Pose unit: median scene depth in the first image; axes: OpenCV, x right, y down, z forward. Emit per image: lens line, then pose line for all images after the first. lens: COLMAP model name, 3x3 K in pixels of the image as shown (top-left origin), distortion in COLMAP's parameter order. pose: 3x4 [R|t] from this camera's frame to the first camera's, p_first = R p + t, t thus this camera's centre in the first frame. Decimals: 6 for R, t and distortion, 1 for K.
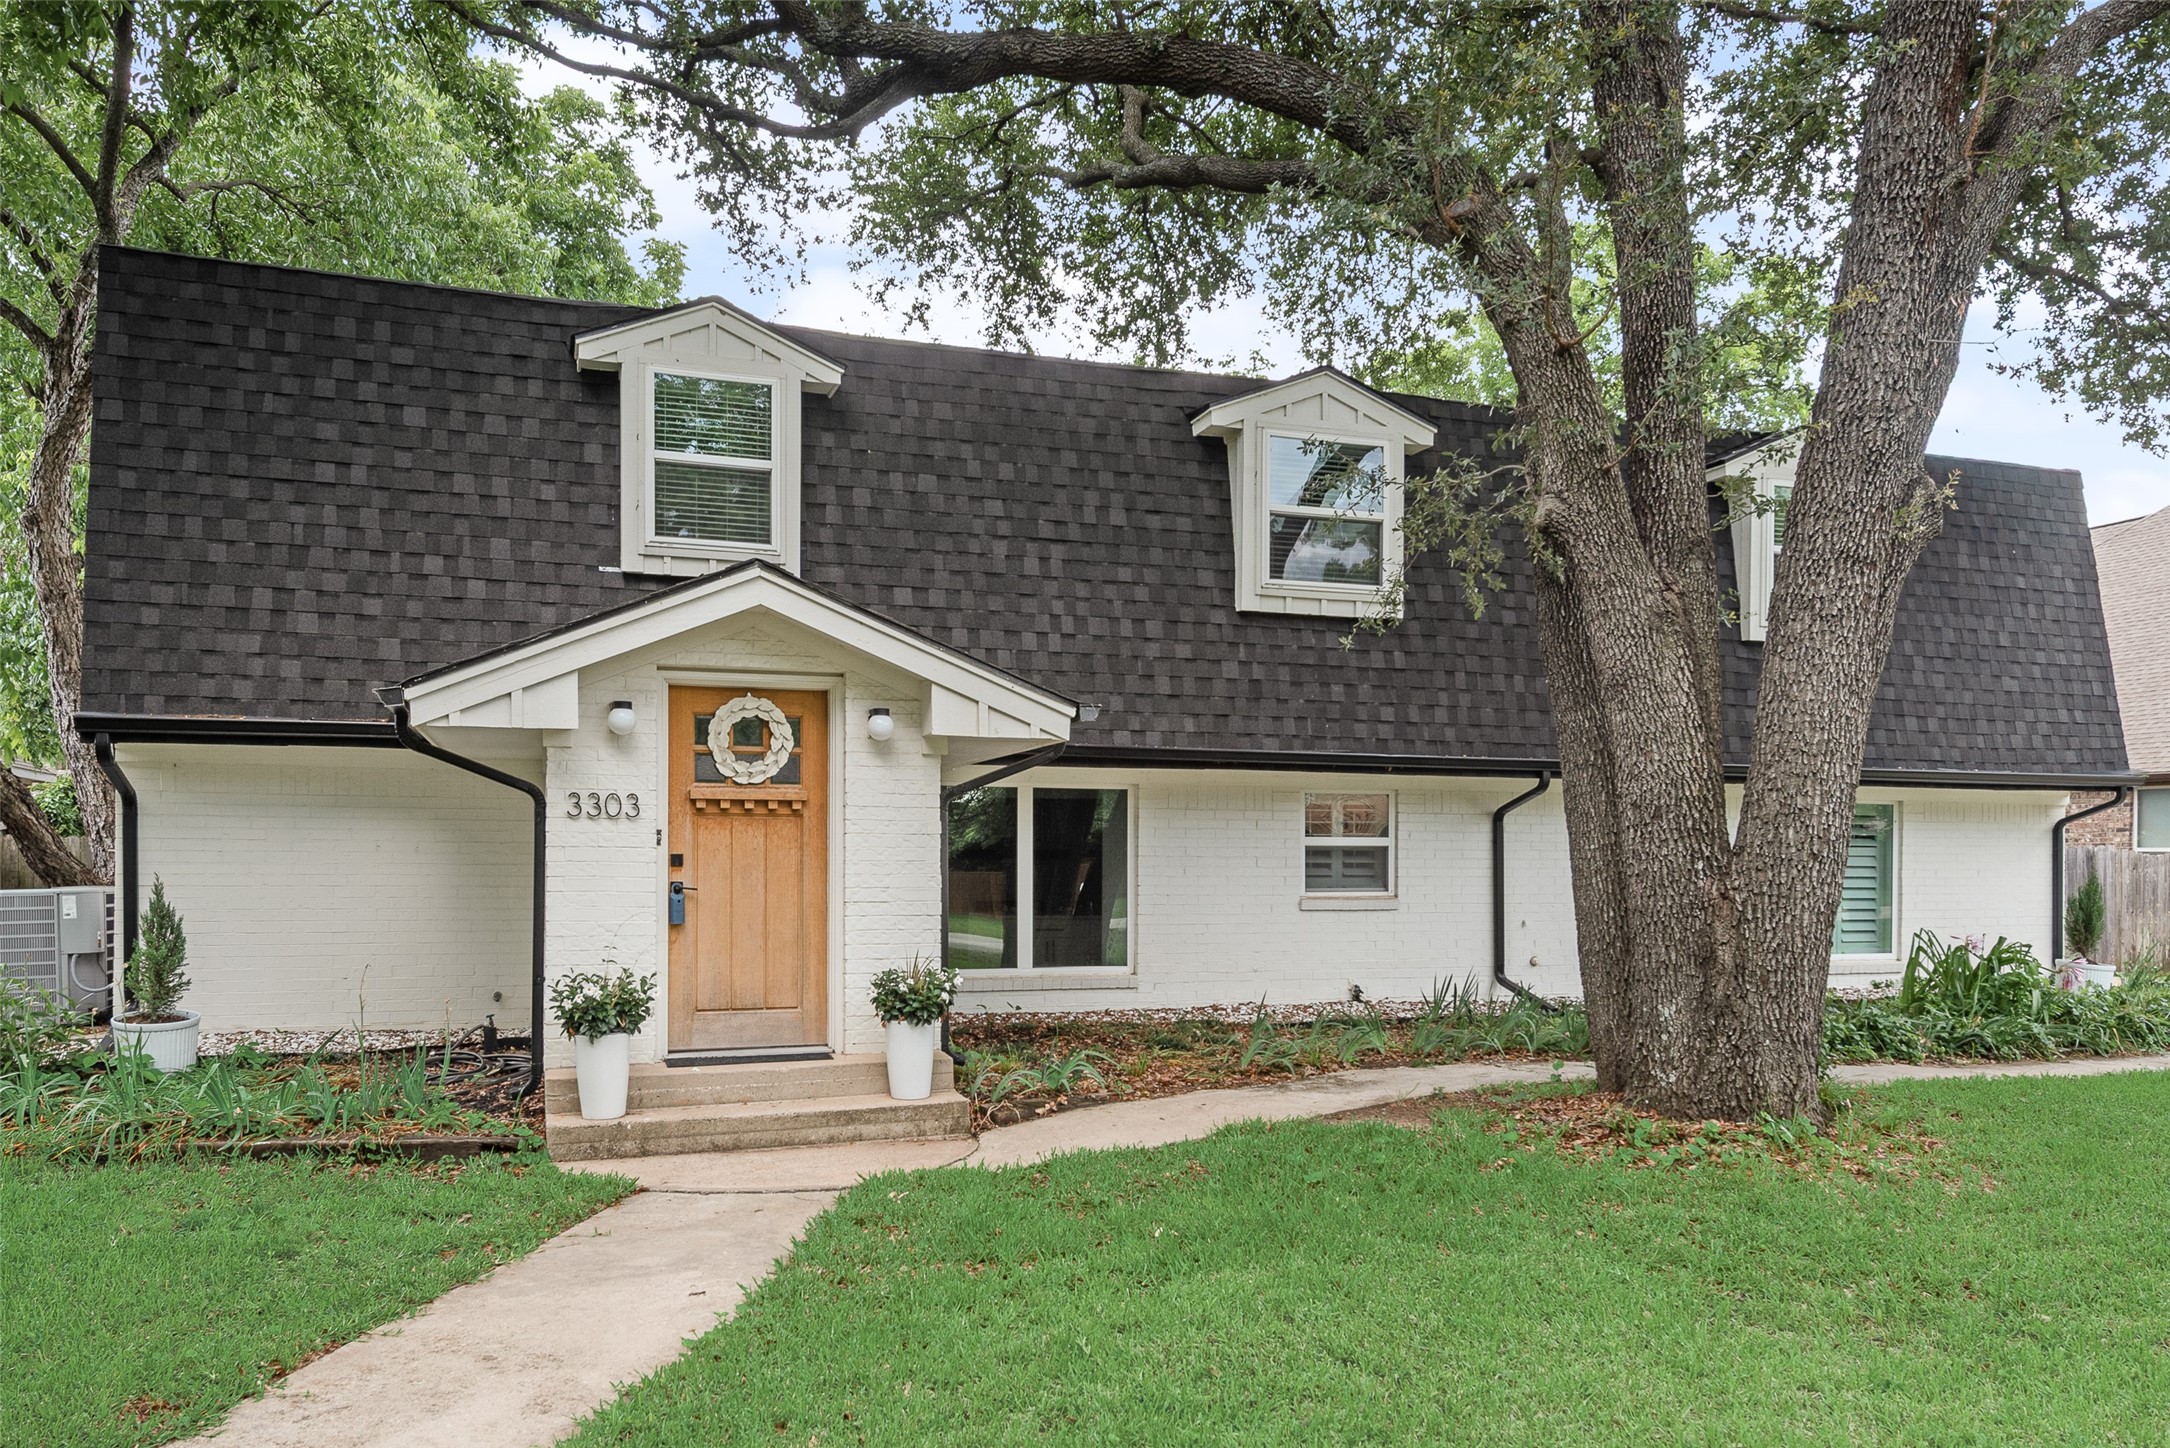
lens RADIAL K [[1032.8, 0, 1089.1], [0, 1032.8, 733.4], [0, 0, 1]] dist [0.010504, -0.000202]
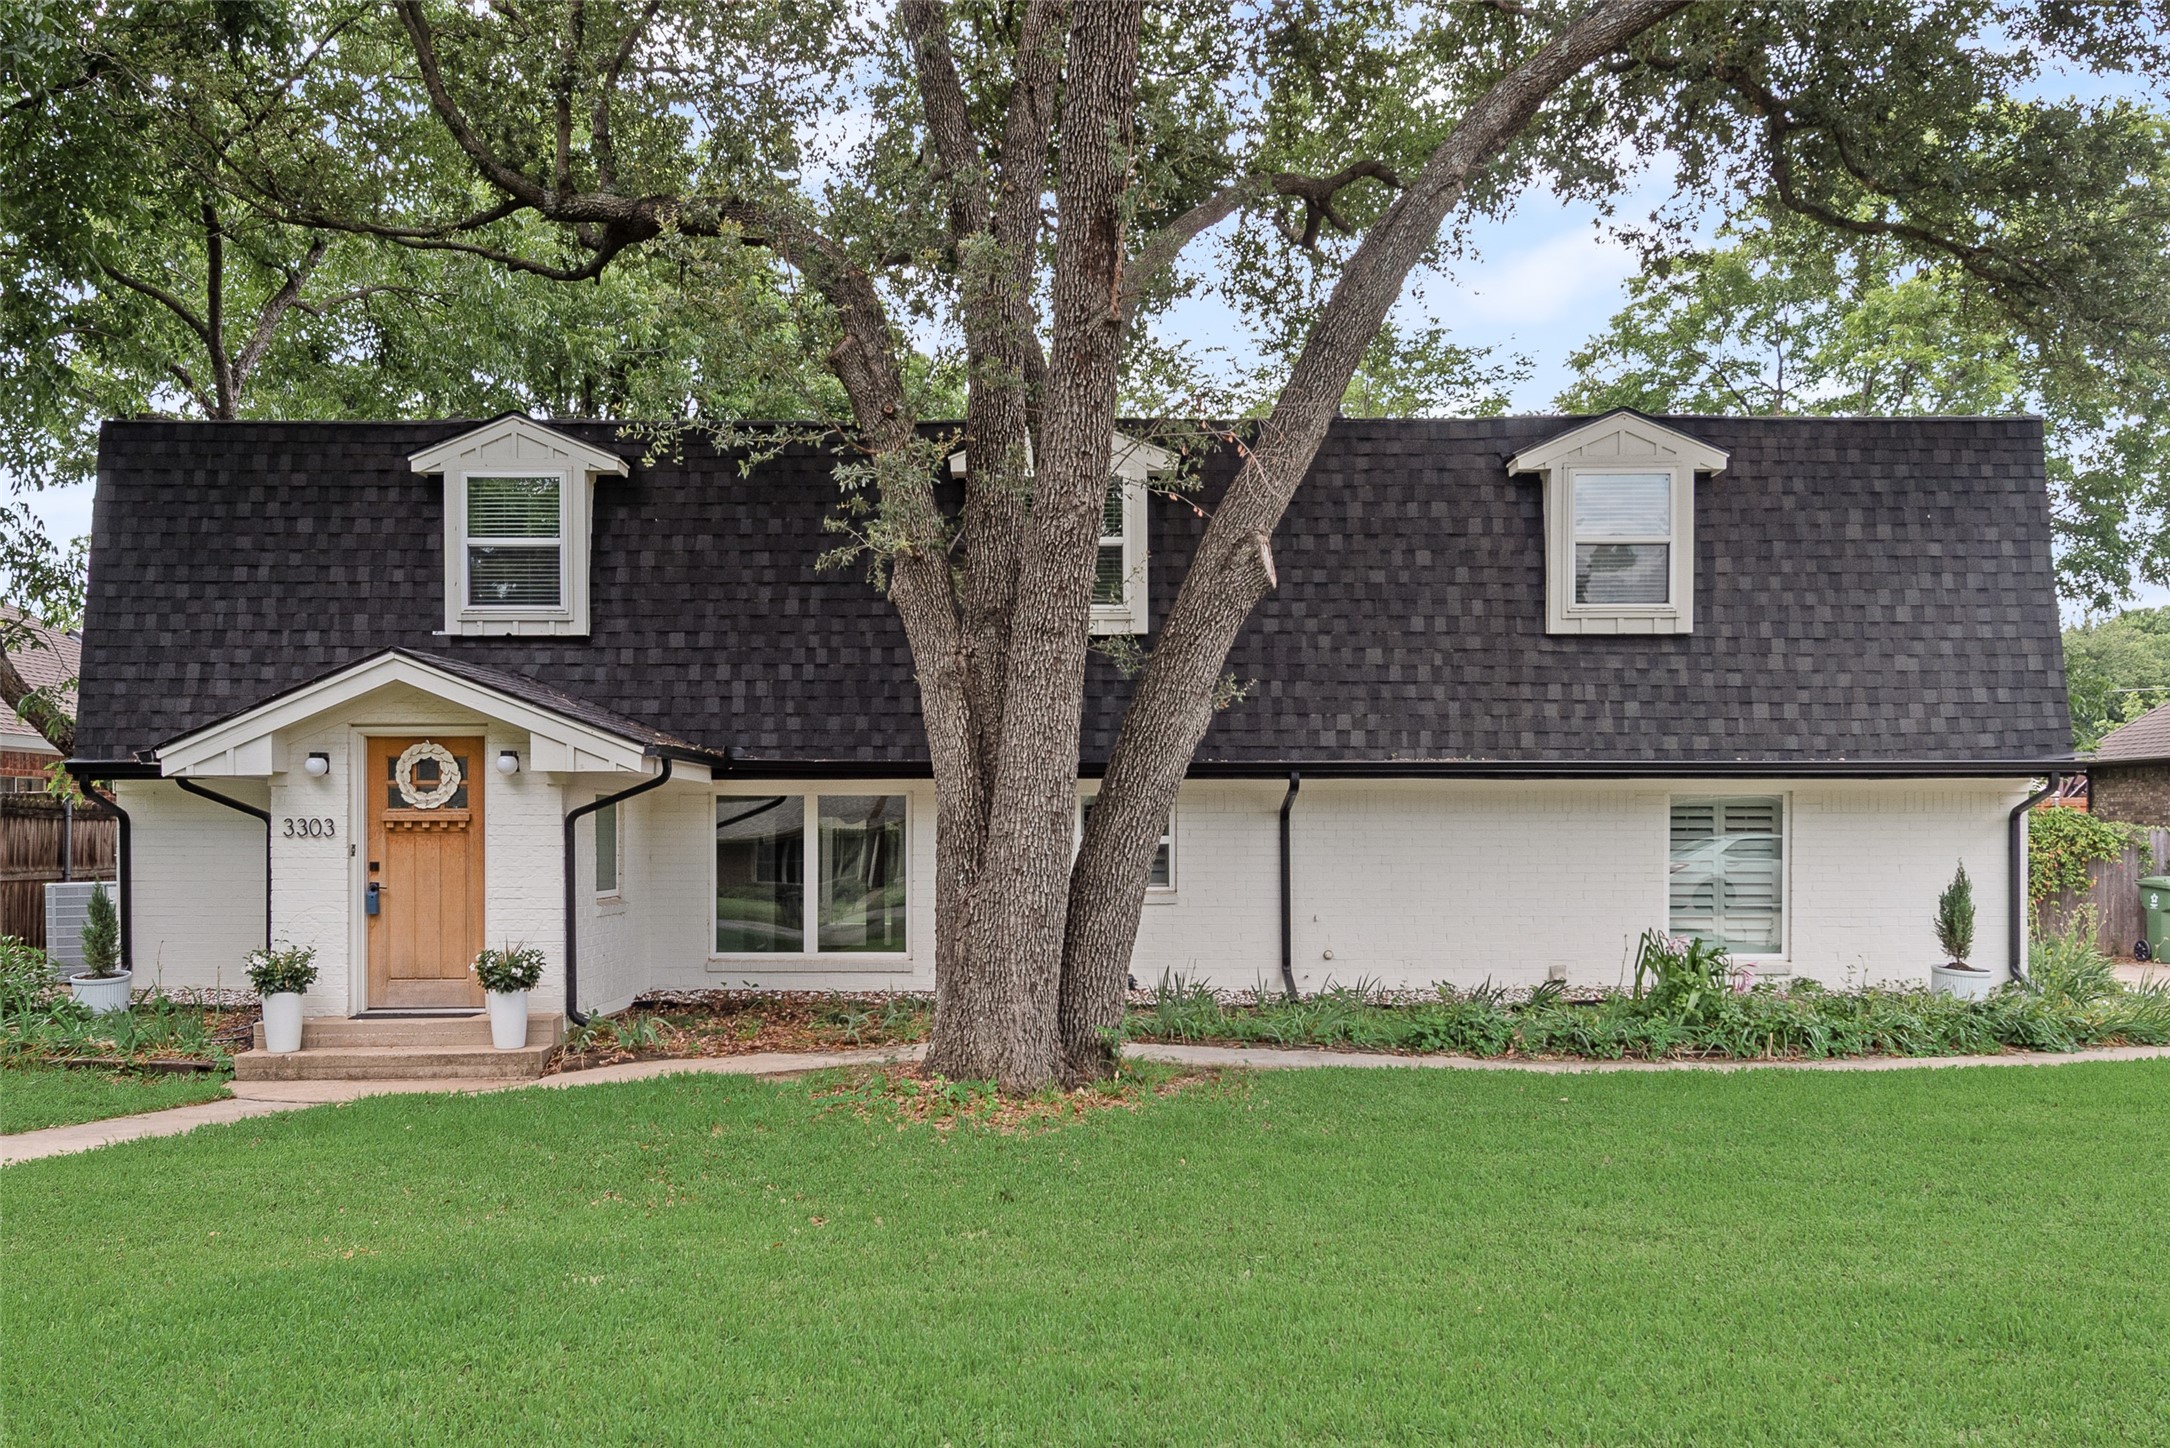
lens RADIAL K [[1032.8, 0, 1002.2], [0, 1032.8, 714.2], [0, 0, 1]] dist [0.010504, -0.000202]
pose [[0.977723, -0.029129, -0.207869, 0.513609], [0.028319, 0.999575, -0.006870, -0.032494], [0.207980, 0.000830, 0.978133, -0.113649]]
